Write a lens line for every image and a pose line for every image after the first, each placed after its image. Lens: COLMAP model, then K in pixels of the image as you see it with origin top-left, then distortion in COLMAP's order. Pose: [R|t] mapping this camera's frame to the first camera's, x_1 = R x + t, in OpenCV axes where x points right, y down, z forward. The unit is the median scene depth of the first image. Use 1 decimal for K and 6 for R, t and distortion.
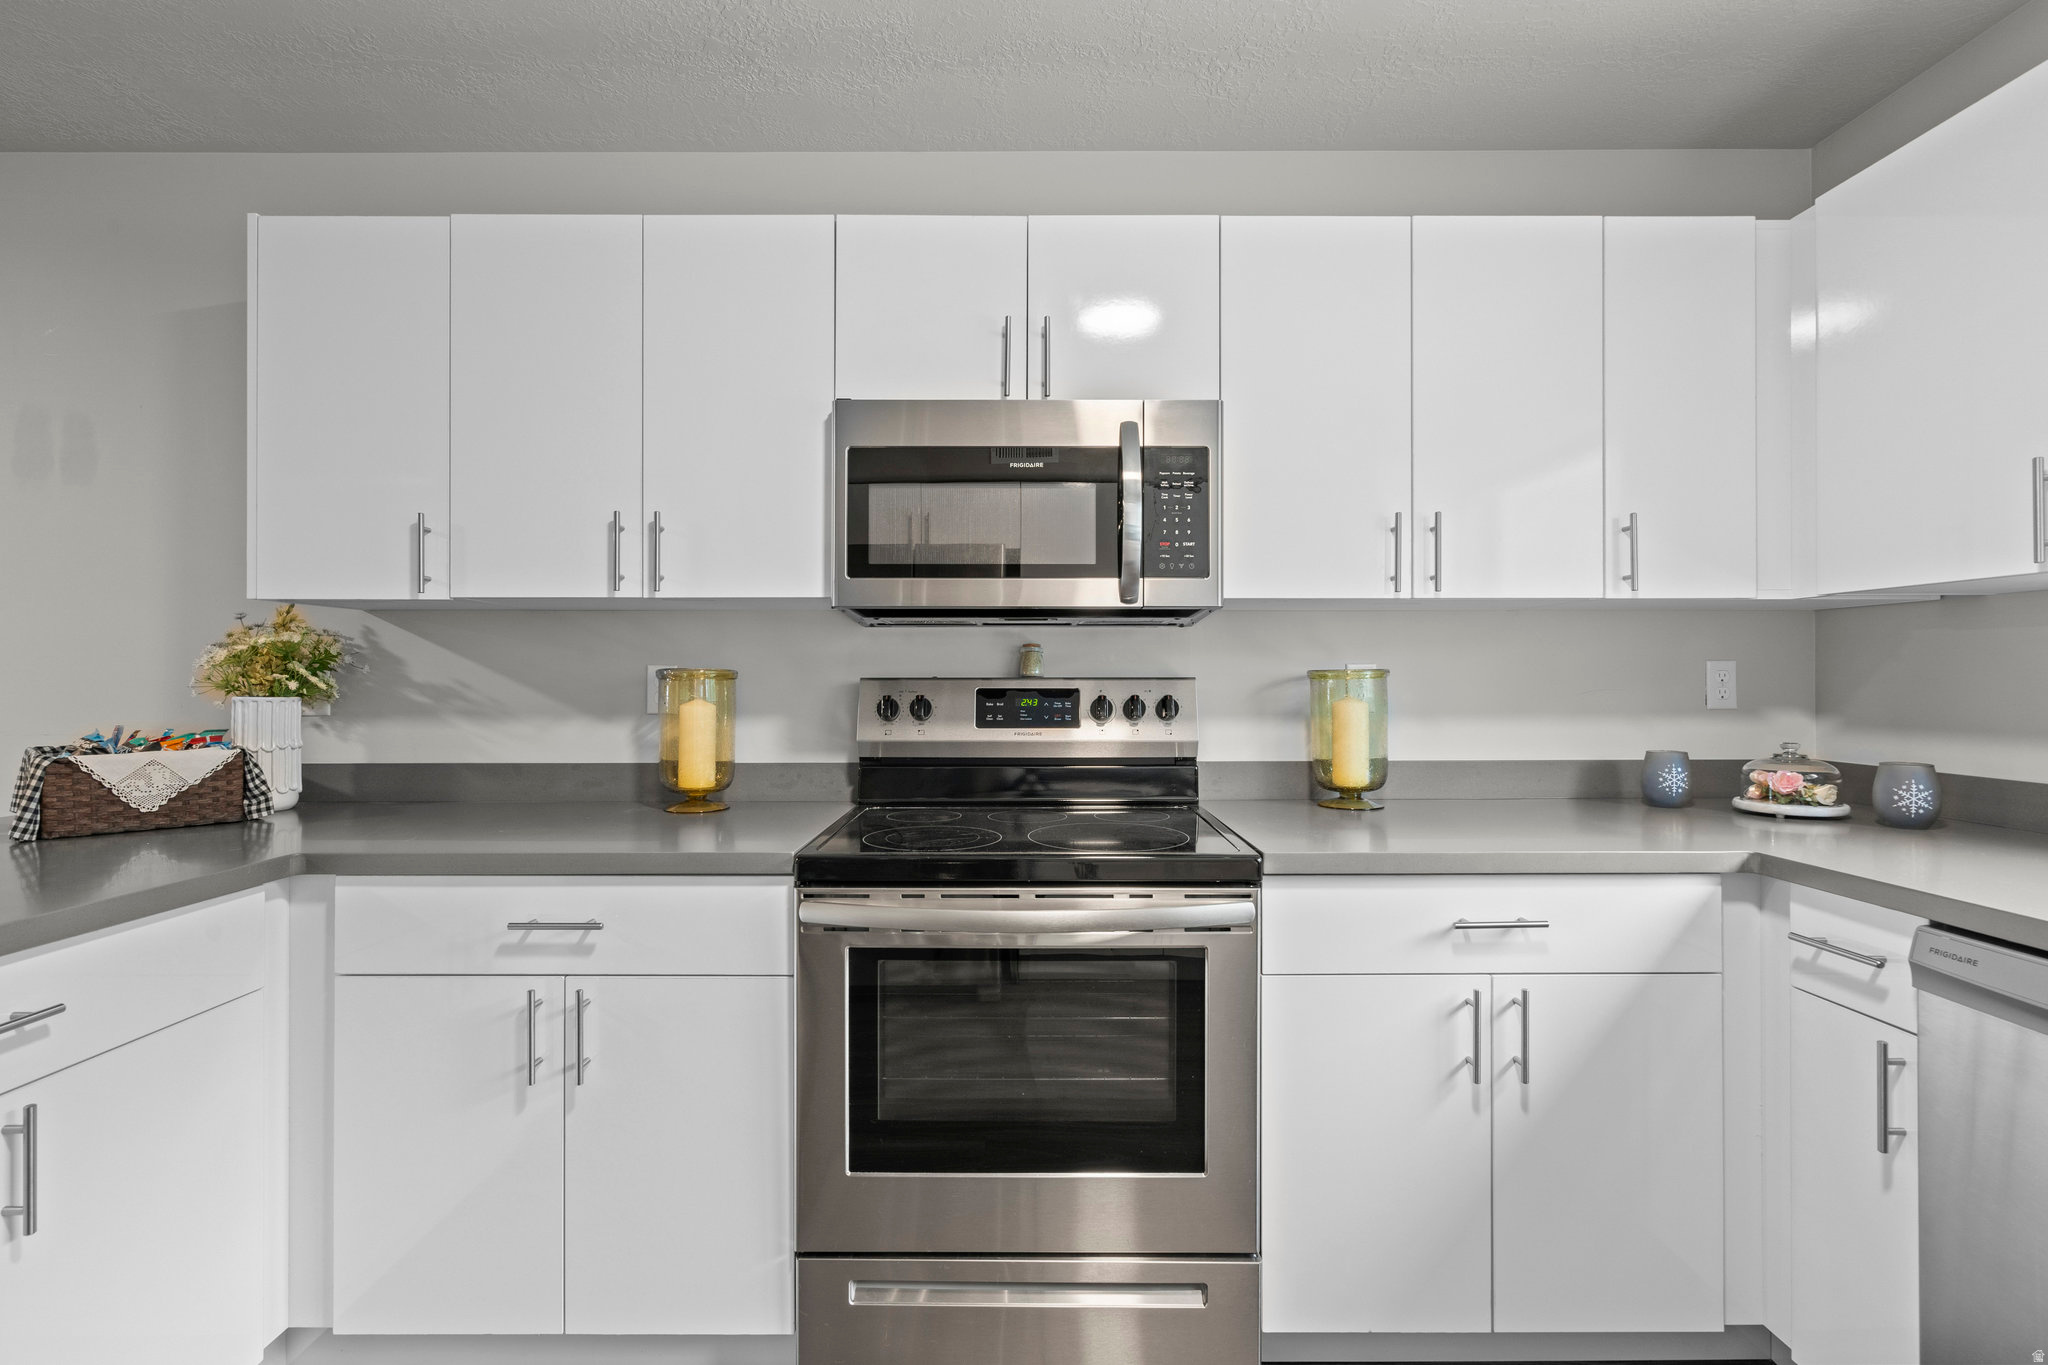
lens RADIAL K [[930.8, 0, 1027.3], [0, 930.8, 678.5], [0, 0, 1]] dist [-0.001589, 0.000754]
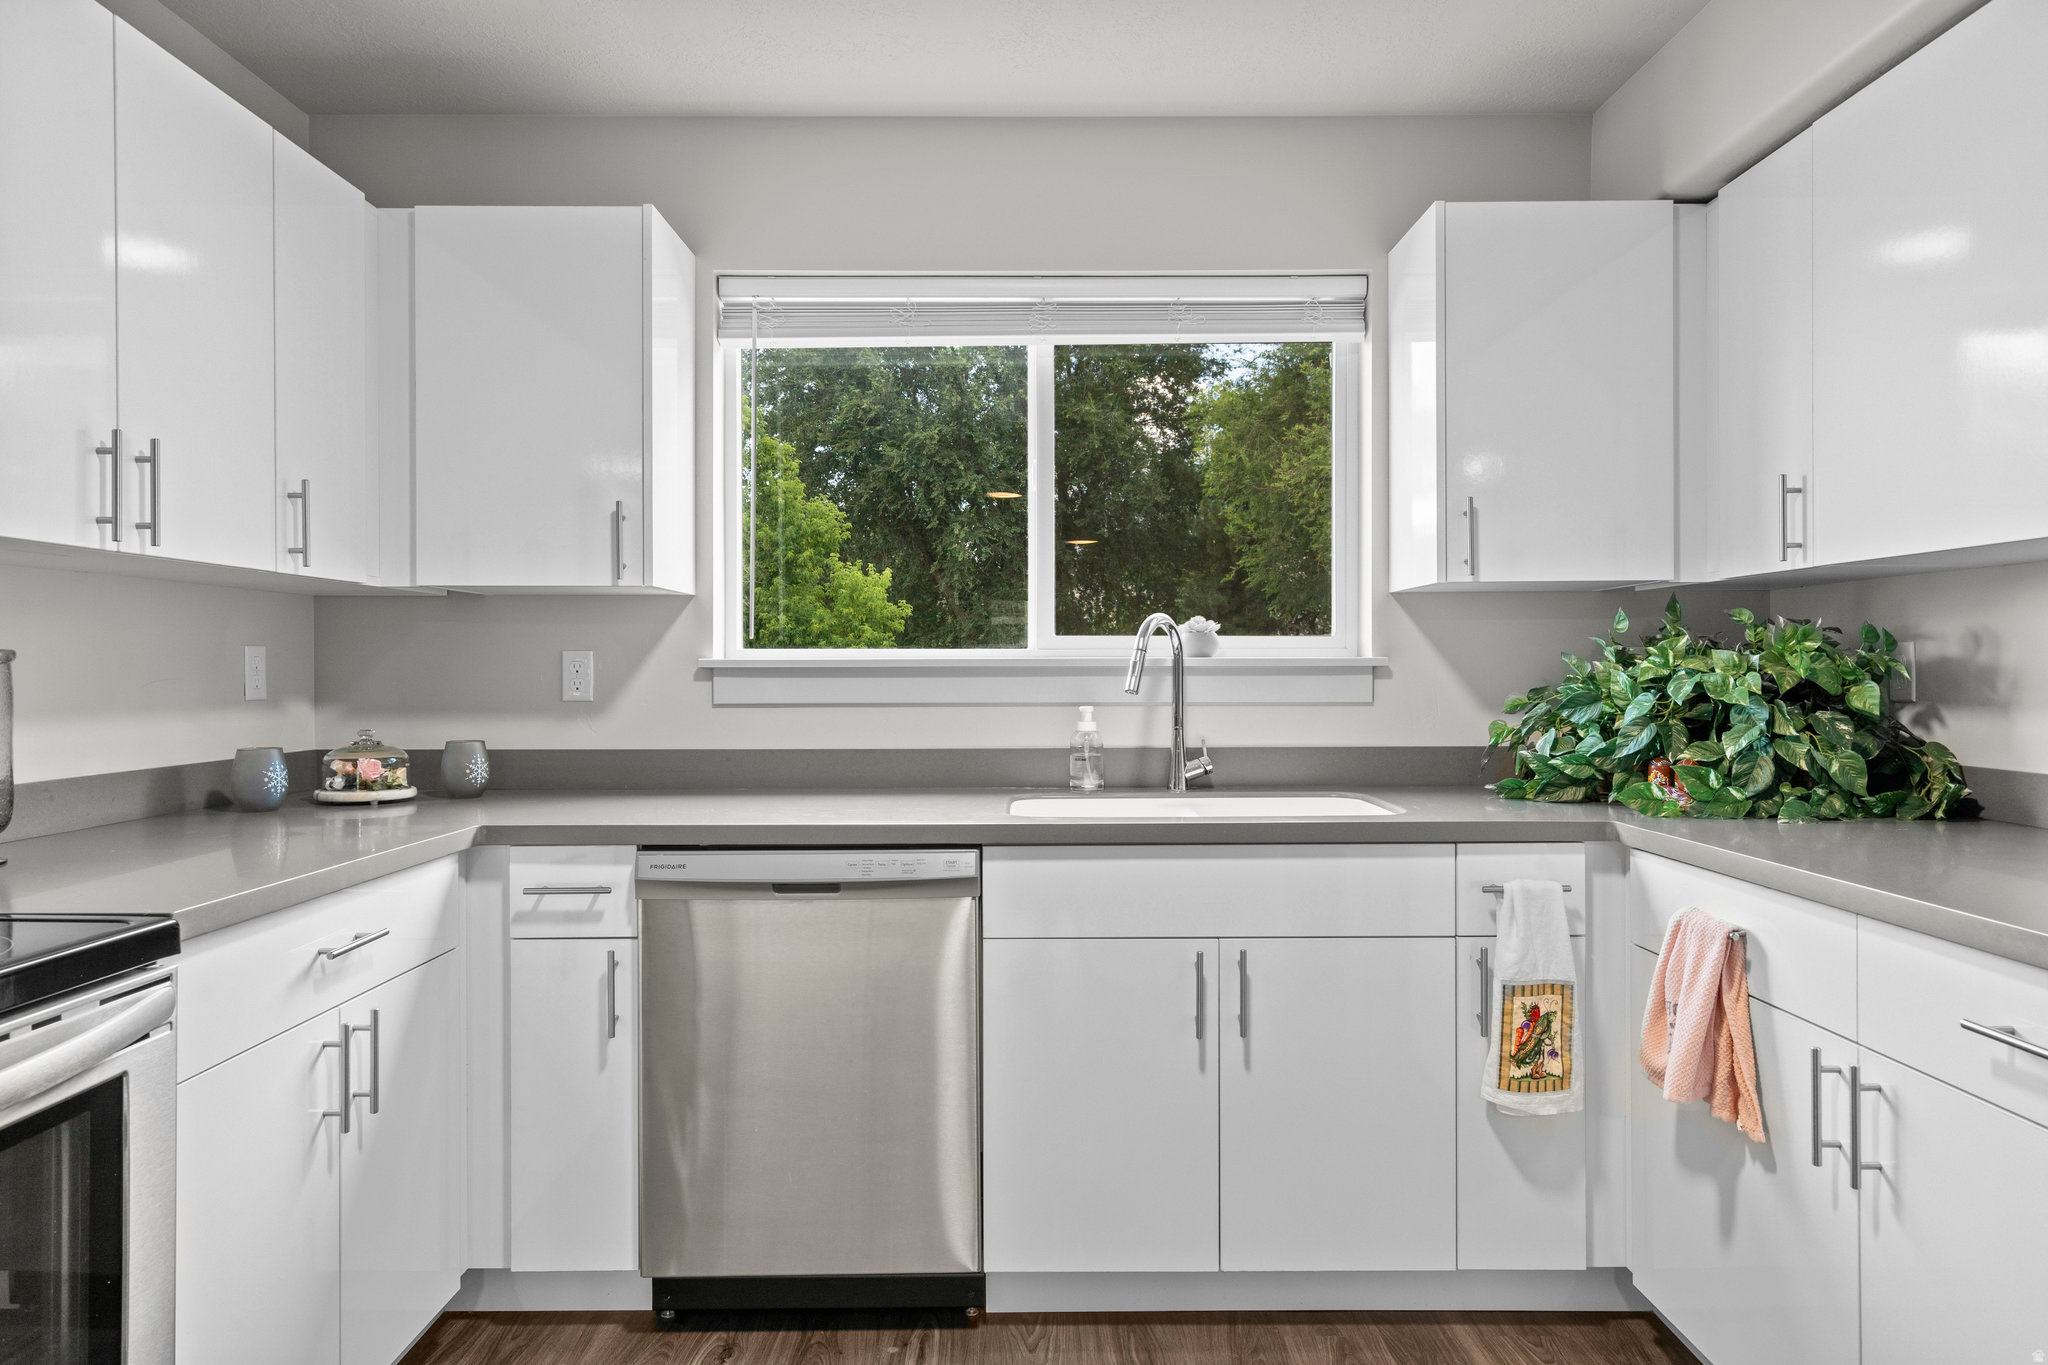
lens RADIAL K [[1277.7, 0, 1021.9], [0, 1277.7, 675.6], [0, 0, 1]] dist [0.003459, 0.001480]
pose [[0.004406, -0.004499, 0.999980, -0.557620], [0.000701, 0.999990, 0.004496, 0.005319], [-0.999990, 0.000681, 0.004409, 0.294265]]
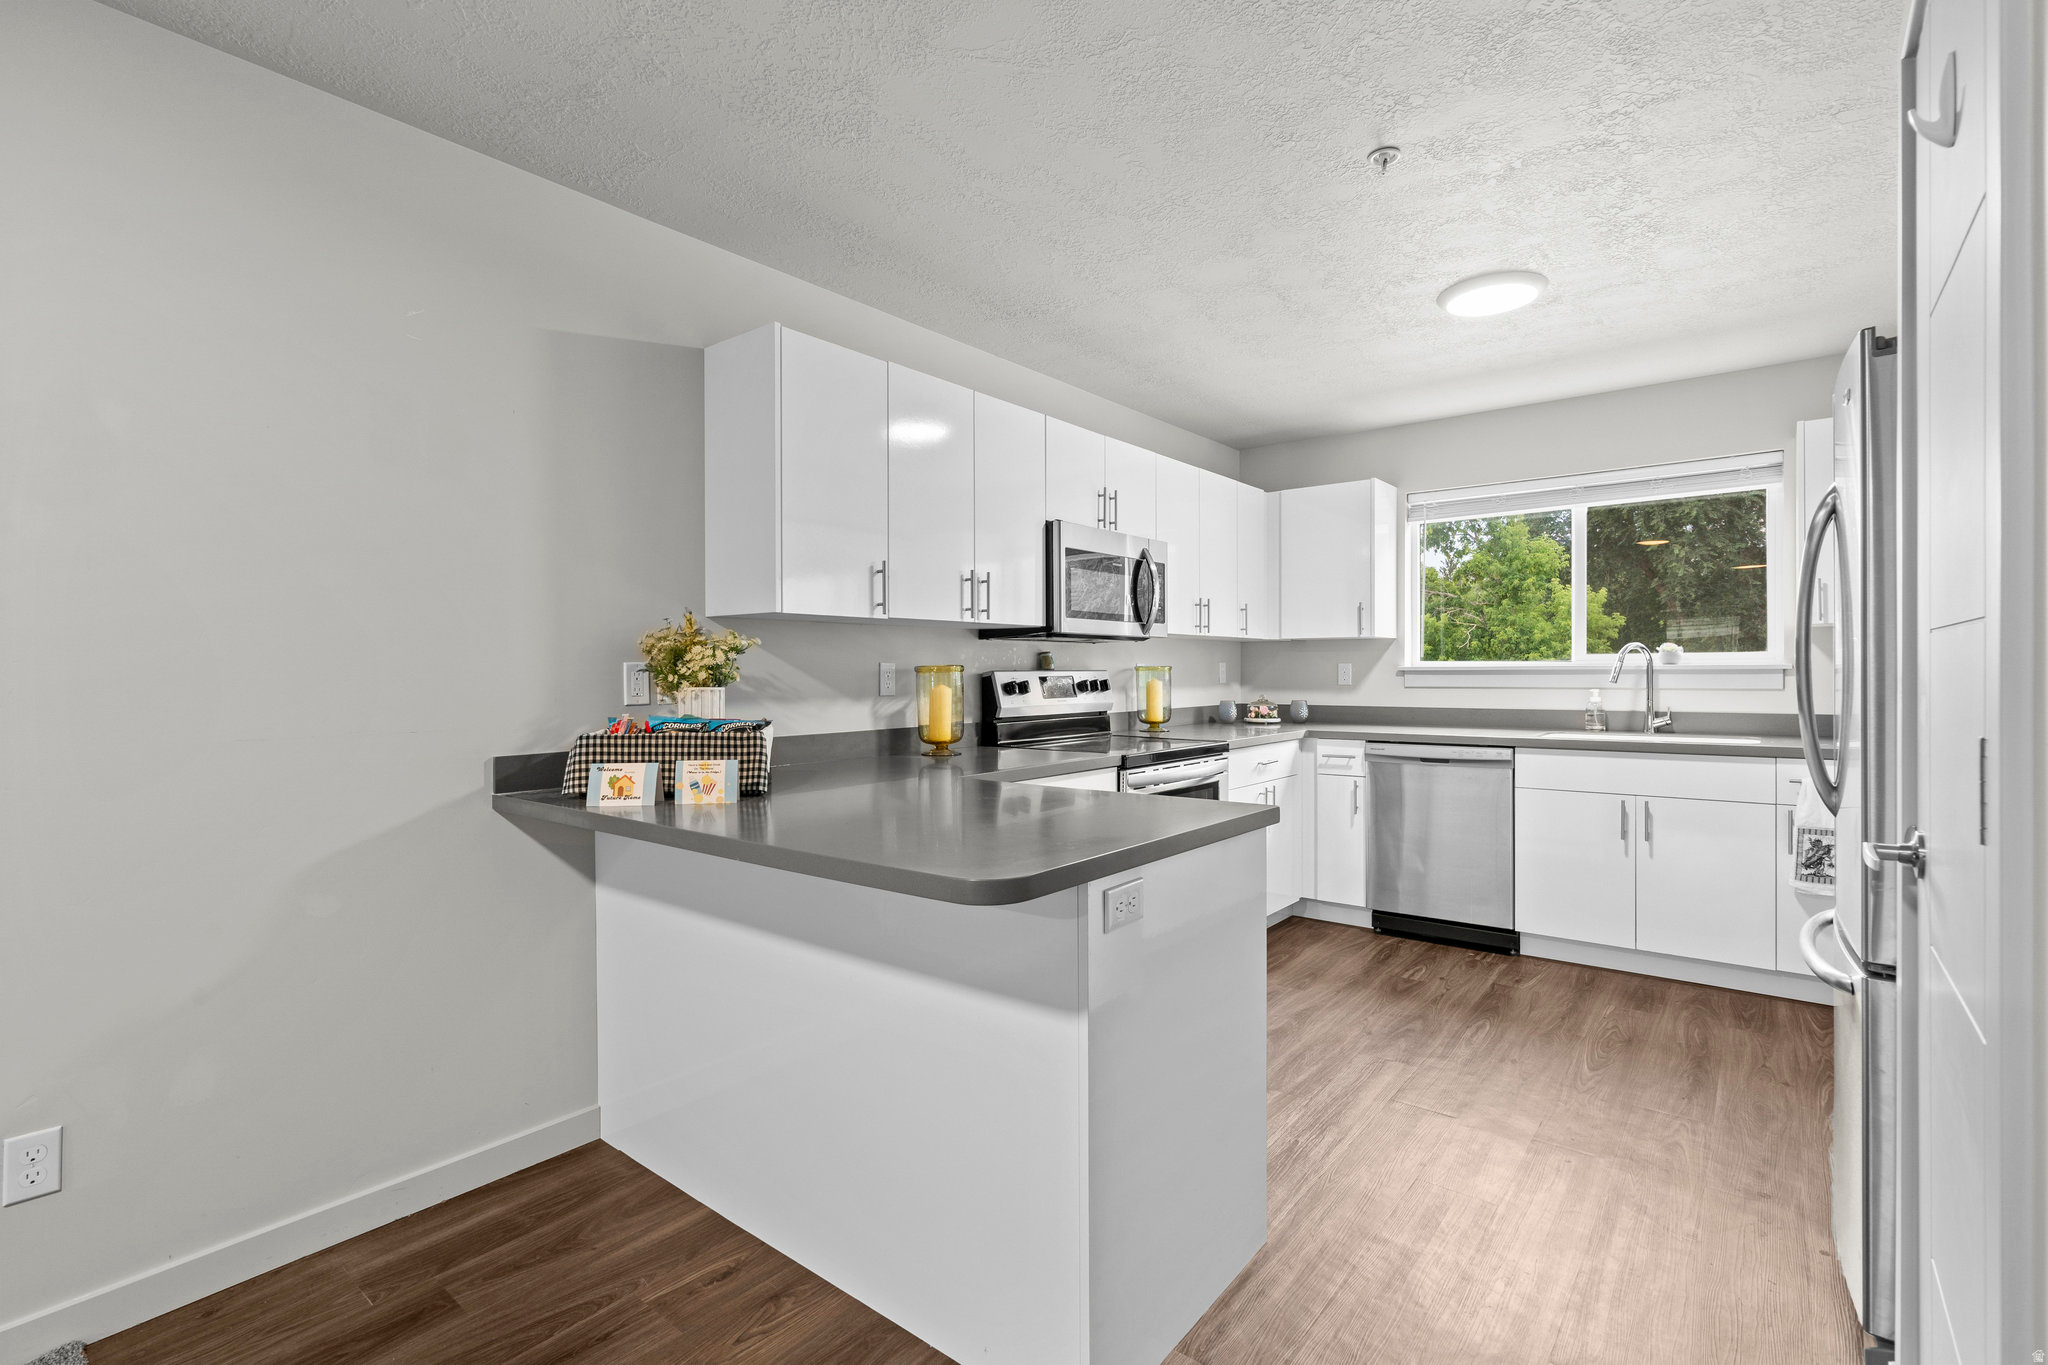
lens RADIAL K [[930.8, 0, 1027.3], [0, 930.8, 678.5], [0, 0, 1]] dist [-0.001589, 0.000754]
pose [[0.628781, -0.008900, 0.777531, -1.610470], [0.003148, 0.999955, 0.008900, -0.001159], [-0.777576, -0.003148, 0.628781, -0.113434]]
